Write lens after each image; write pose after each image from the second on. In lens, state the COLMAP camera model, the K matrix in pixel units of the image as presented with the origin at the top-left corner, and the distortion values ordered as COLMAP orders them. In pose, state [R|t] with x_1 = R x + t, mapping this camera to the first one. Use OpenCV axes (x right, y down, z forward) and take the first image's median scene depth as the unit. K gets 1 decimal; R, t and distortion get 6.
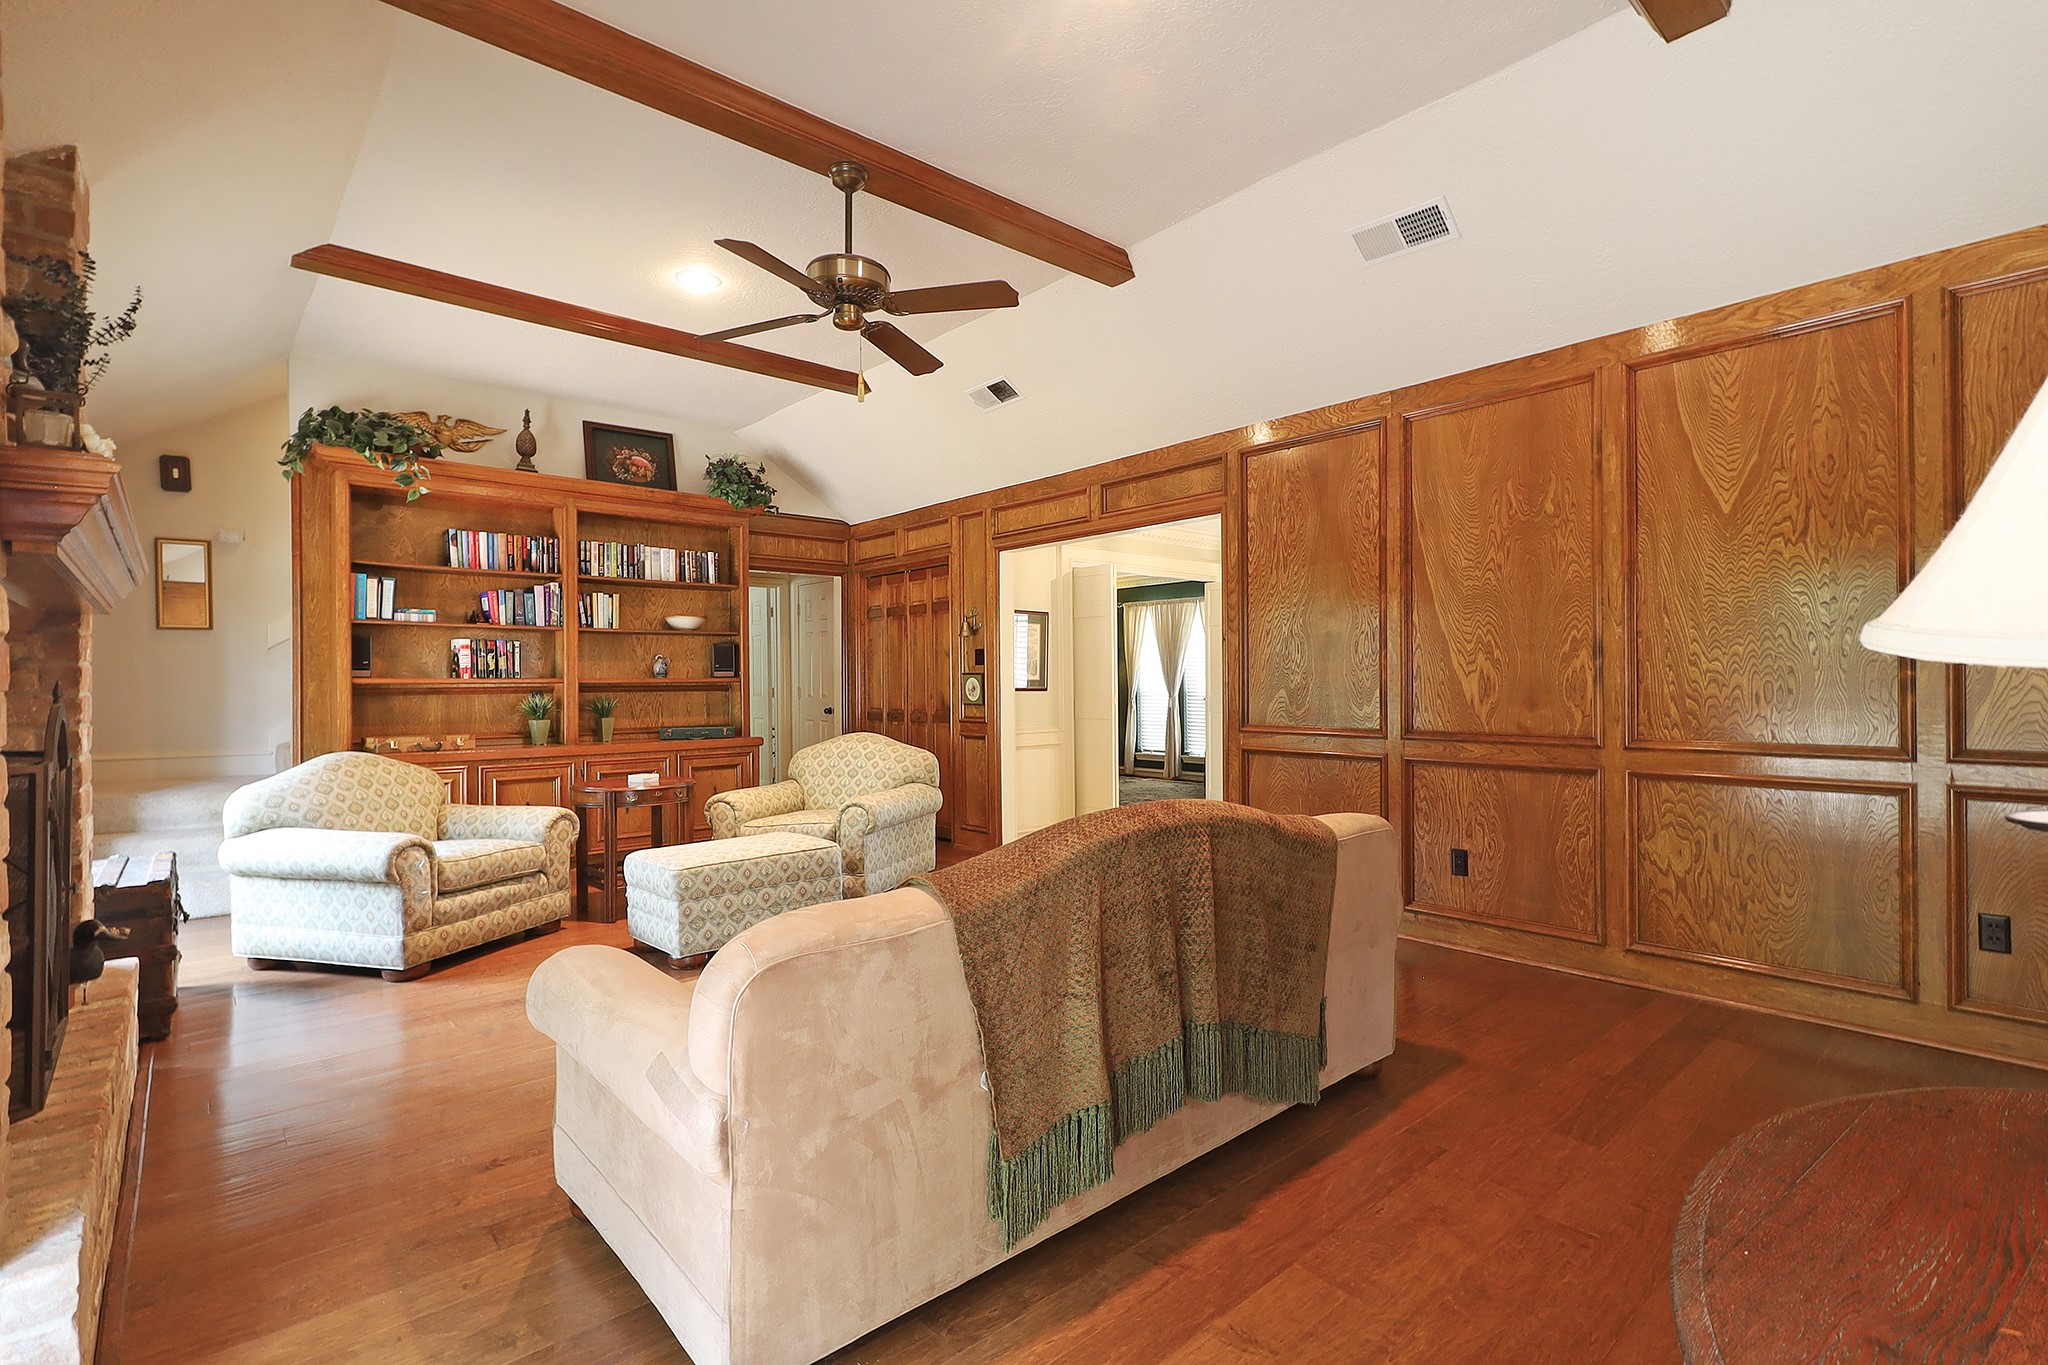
lens RADIAL K [[961.8, 0, 1037.7], [0, 961.8, 690.8], [0, 0, 1]] dist [0.000995, -0.000022]
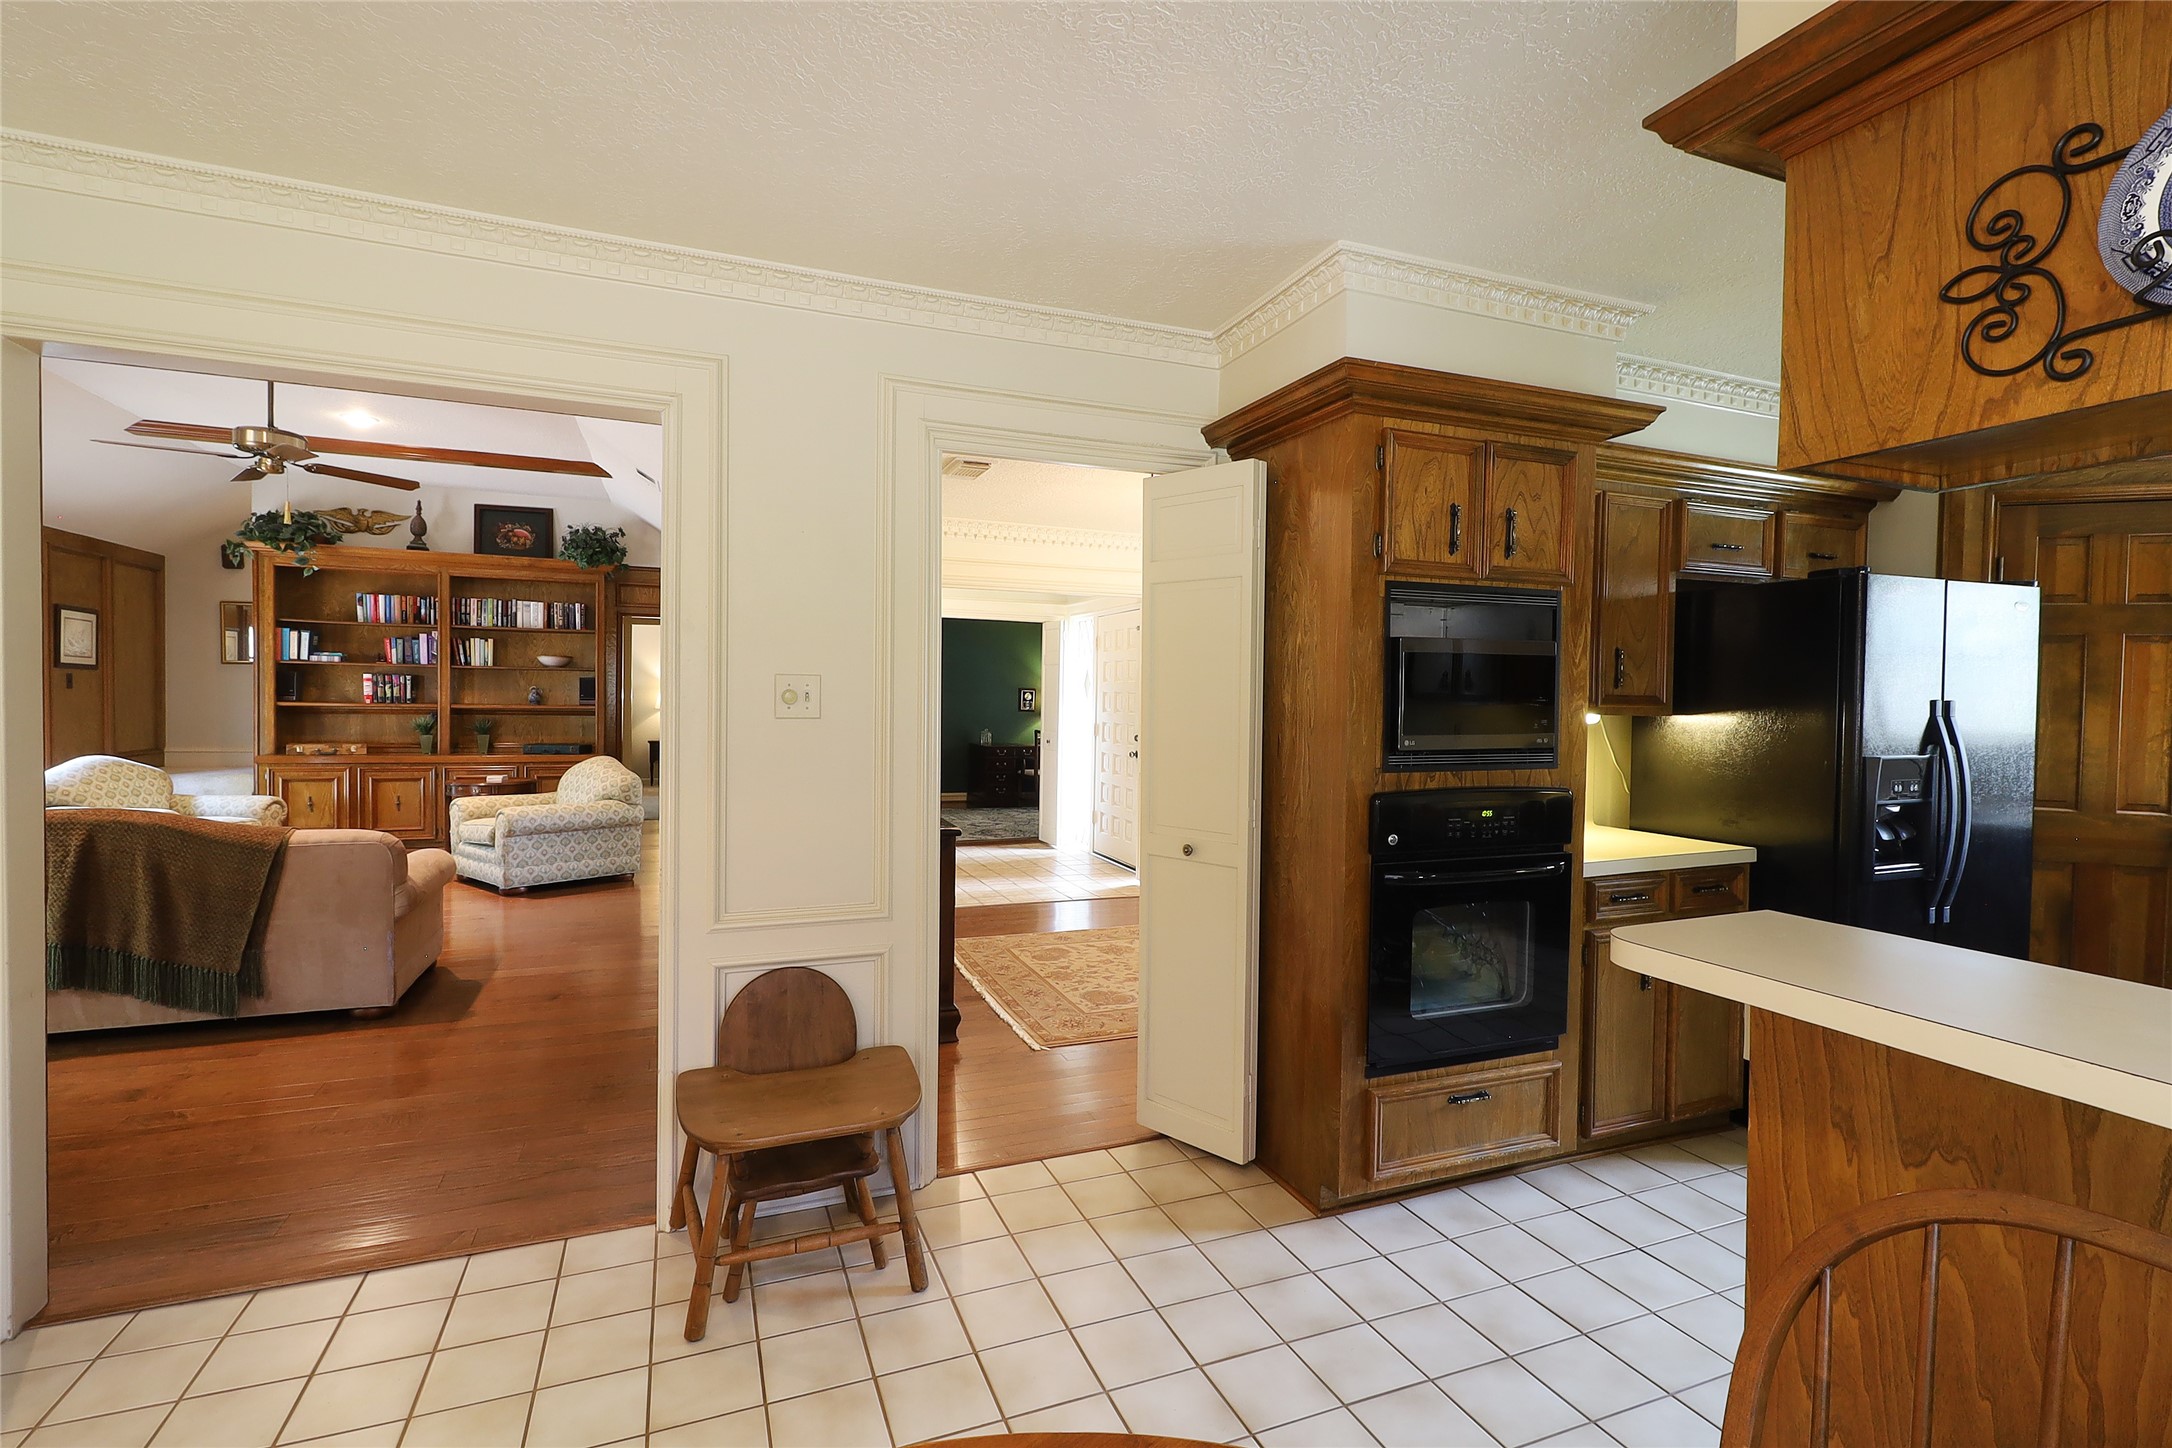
lens RADIAL K [[1020.0, 0, 1100.5], [0, 1020.0, 732.8], [0, 0, 1]] dist [0.000995, -0.000022]
pose [[0.940043, 0.031824, -0.339568, 0.836482], [-0.024503, 0.999366, 0.025825, -0.031992], [0.340175, -0.015956, 0.940227, -0.007335]]
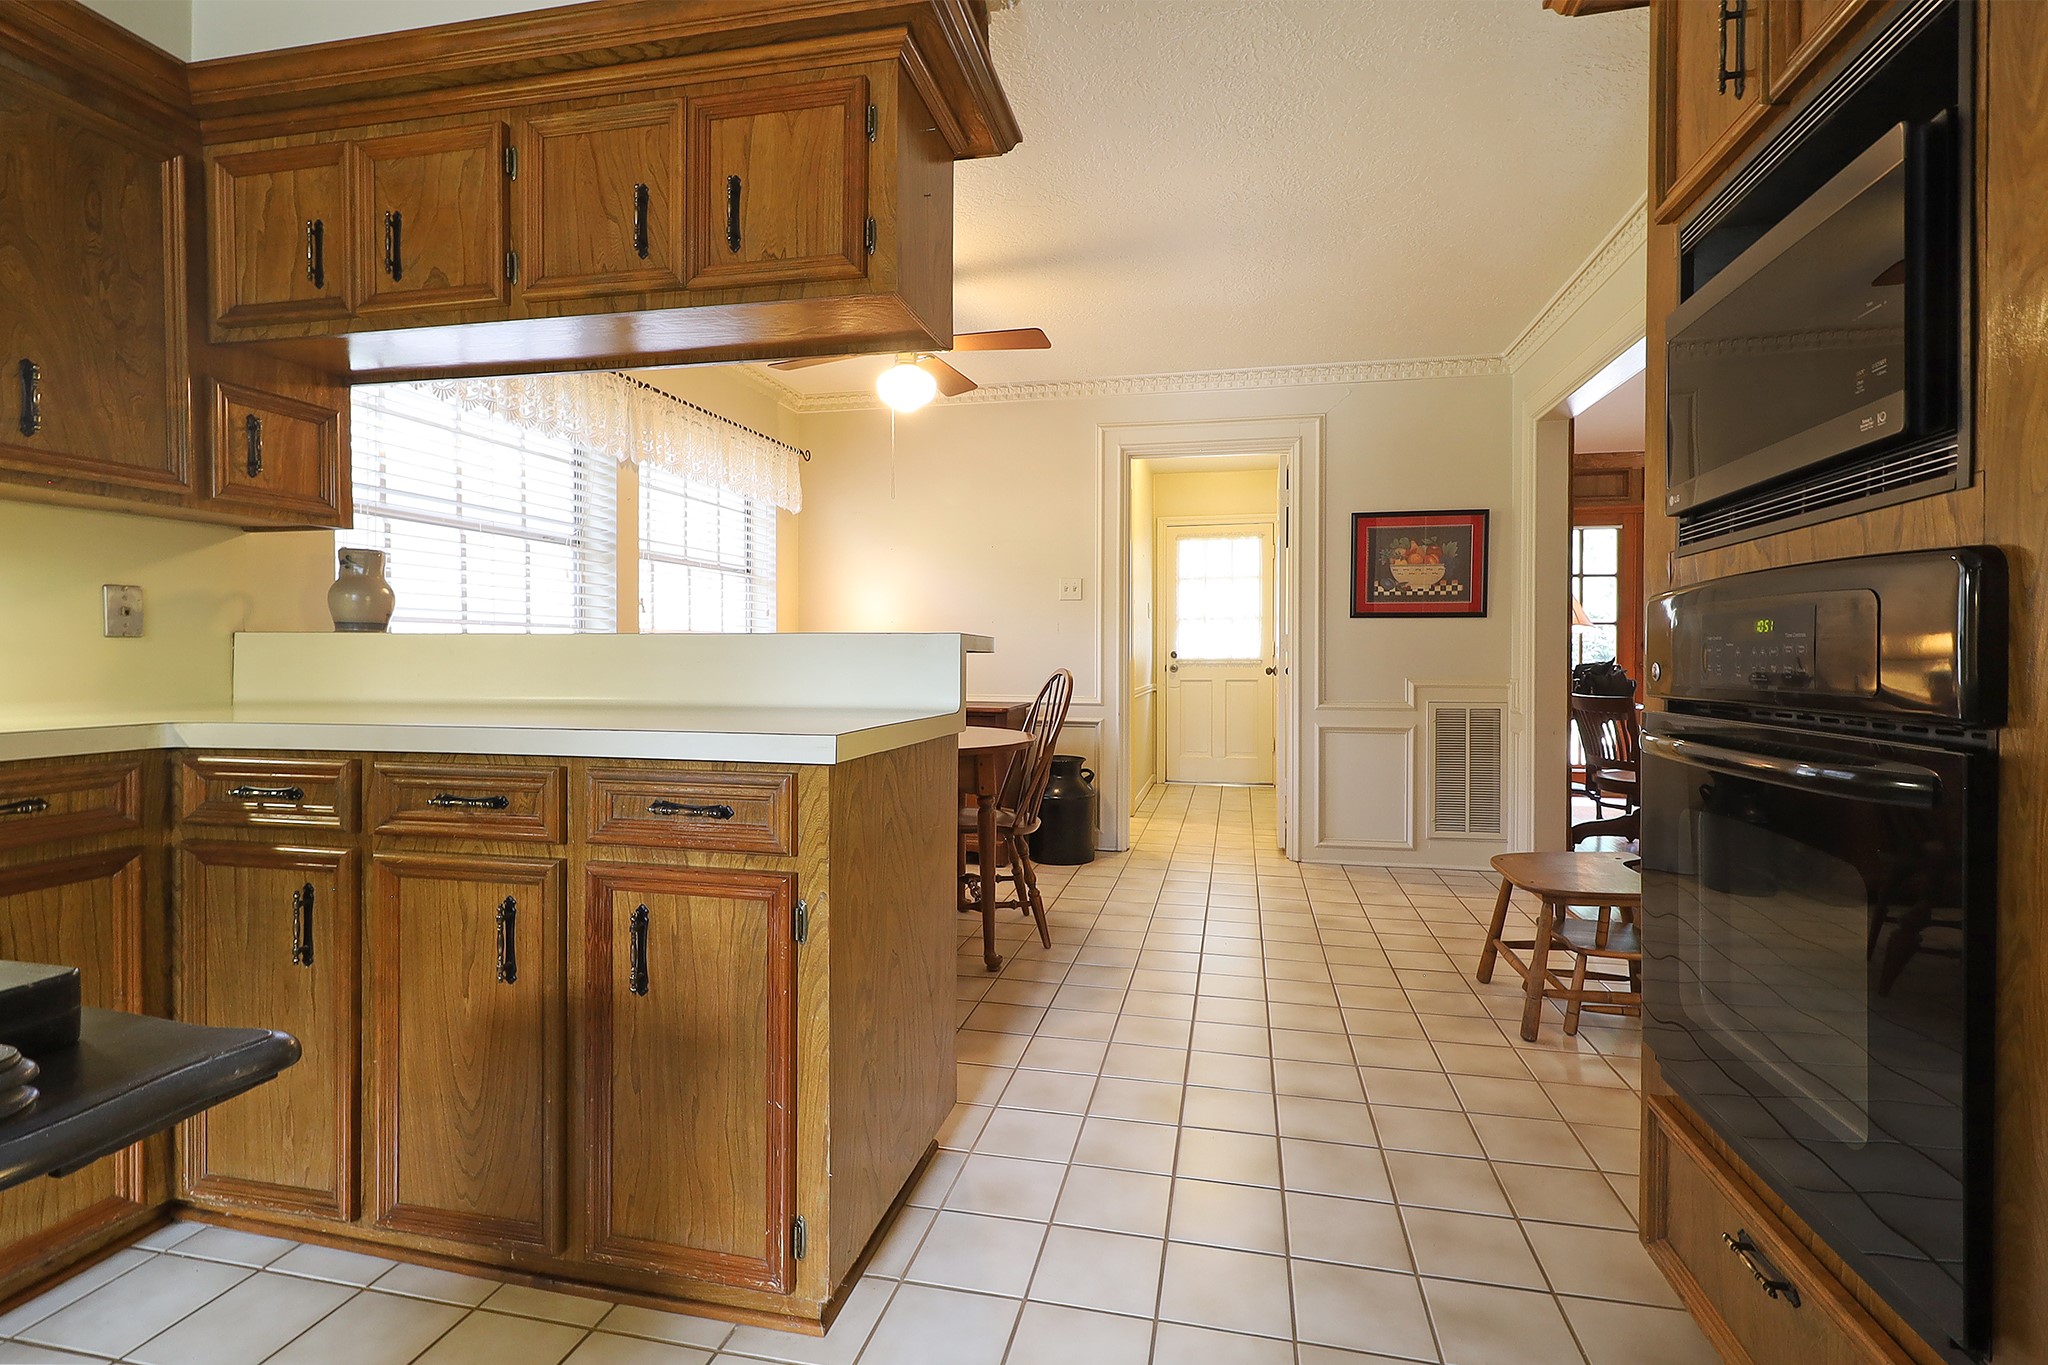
lens RADIAL K [[958.7, 0, 1024.0], [0, 958.7, 682.5], [0, 0, 1]] dist [0.001650, 0.000302]
pose [[-0.809810, 0.027617, -0.586042, 1.049942], [0.003608, 0.999107, 0.042098, 0.008690], [0.586681, 0.031977, -0.809186, 0.482118]]
